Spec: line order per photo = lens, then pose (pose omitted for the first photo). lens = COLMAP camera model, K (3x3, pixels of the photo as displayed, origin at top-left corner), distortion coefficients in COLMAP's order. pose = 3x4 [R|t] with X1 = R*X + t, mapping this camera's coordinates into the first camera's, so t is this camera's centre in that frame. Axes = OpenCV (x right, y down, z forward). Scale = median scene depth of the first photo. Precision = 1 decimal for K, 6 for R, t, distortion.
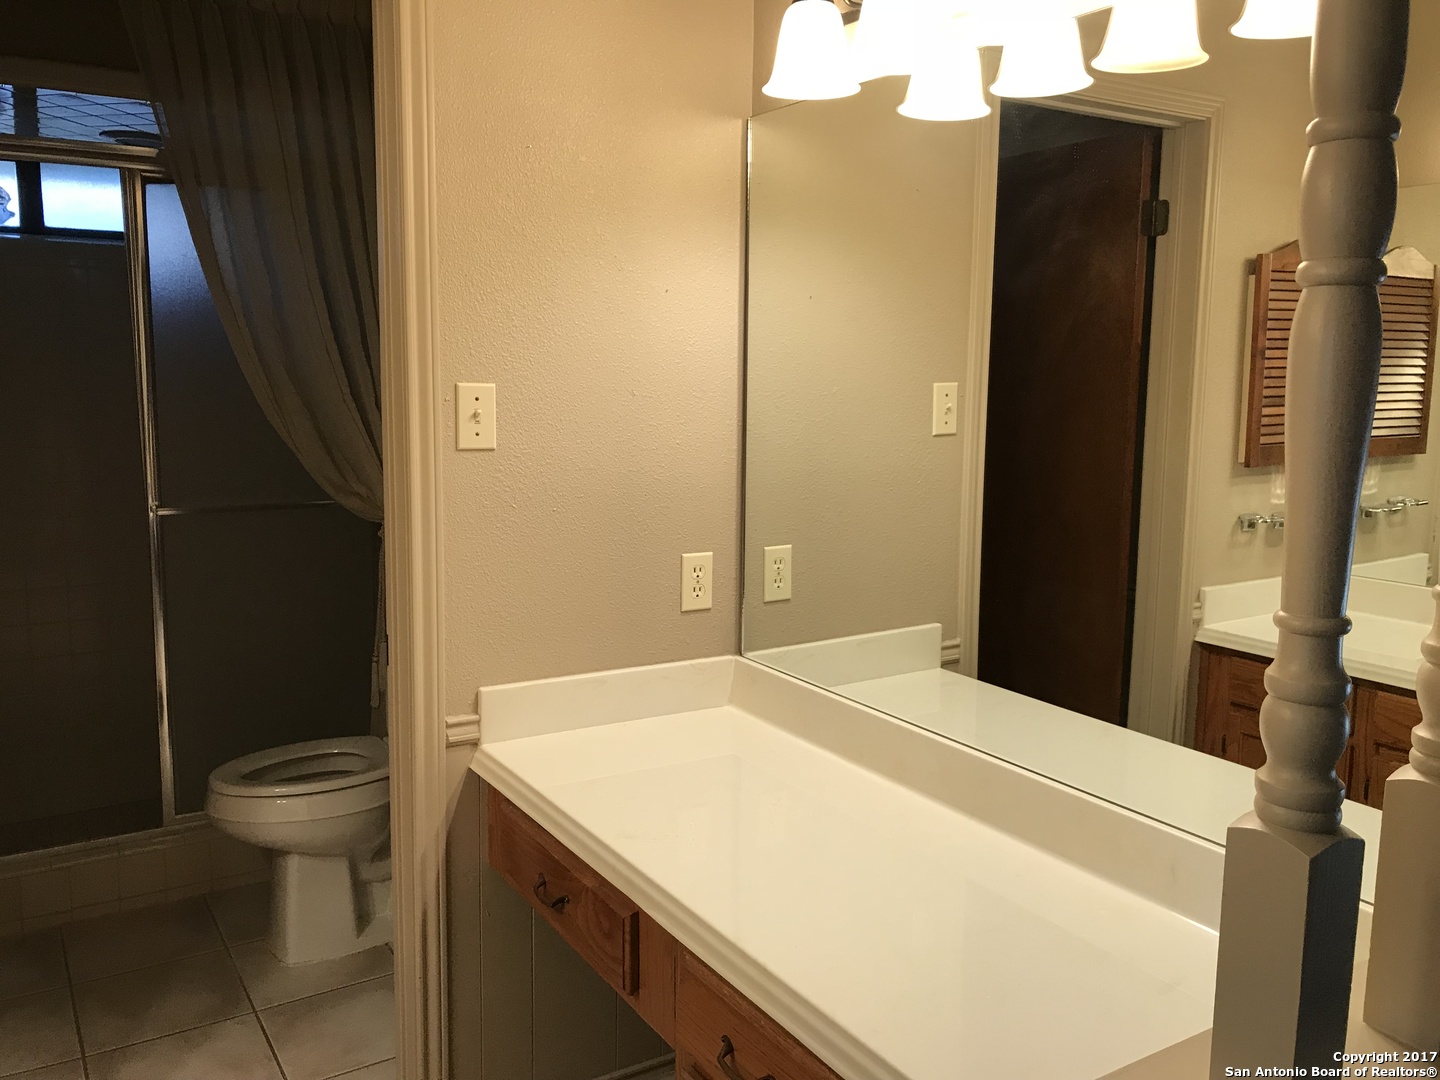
lens RADIAL K [[1185.8, 0, 714.0], [0, 1185.8, 534.3], [0, 0, 1]] dist [0.025834, -0.008745]
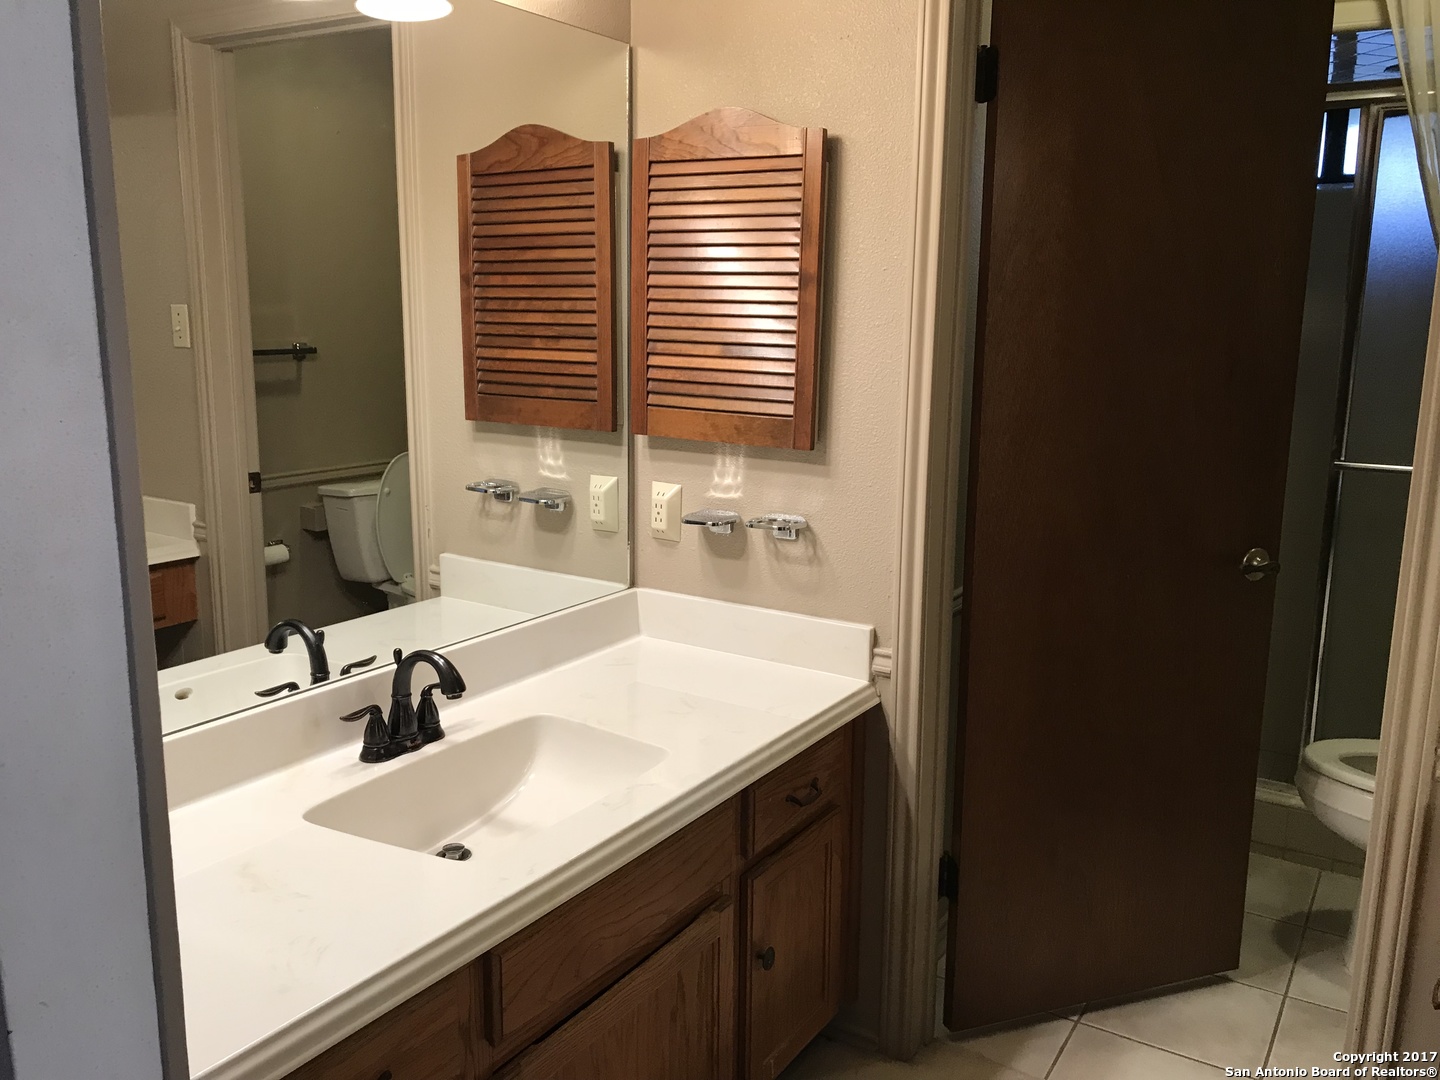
lens RADIAL K [[1185.8, 0, 706.7], [0, 1185.8, 542.3], [0, 0, 1]] dist [0.025834, -0.008745]
pose [[0.436773, 0.185834, -0.880168, 1.125995], [-0.150137, 0.979765, 0.132359, -0.094929], [0.886954, 0.074335, 0.455836, 0.693266]]
